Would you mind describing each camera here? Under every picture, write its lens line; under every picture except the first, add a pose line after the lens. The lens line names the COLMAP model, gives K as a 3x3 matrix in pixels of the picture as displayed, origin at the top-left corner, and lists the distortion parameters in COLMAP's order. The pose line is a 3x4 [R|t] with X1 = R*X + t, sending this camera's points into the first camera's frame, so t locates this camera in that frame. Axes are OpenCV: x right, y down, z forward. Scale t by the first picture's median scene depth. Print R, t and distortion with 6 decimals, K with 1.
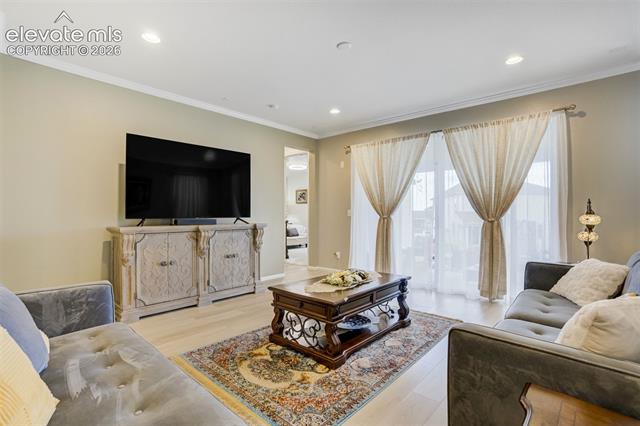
lens RADIAL K [[305.1, 0, 317.9], [0, 305.1, 211.8], [0, 0, 1]] dist [-0.037177, 0.007441]
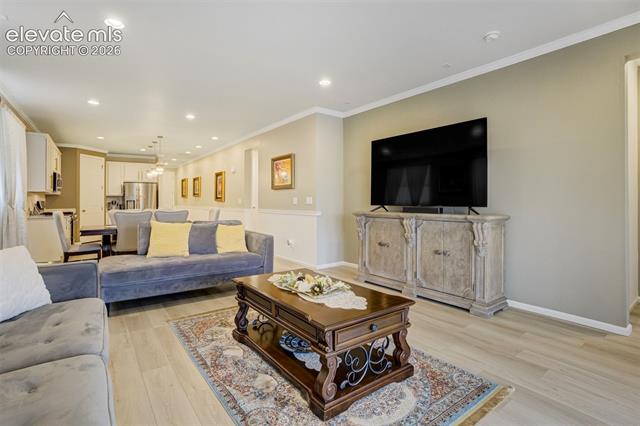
lens RADIAL K [[306.8, 0, 302.6], [0, 306.8, 200.6], [0, 0, 1]] dist [-0.018009, 0.000990]
pose [[-0.220218, -0.004453, -0.975440, 0.665830], [0.007268, 0.999954, -0.006205, 0.006439], [0.975424, -0.008456, -0.220176, 0.891893]]
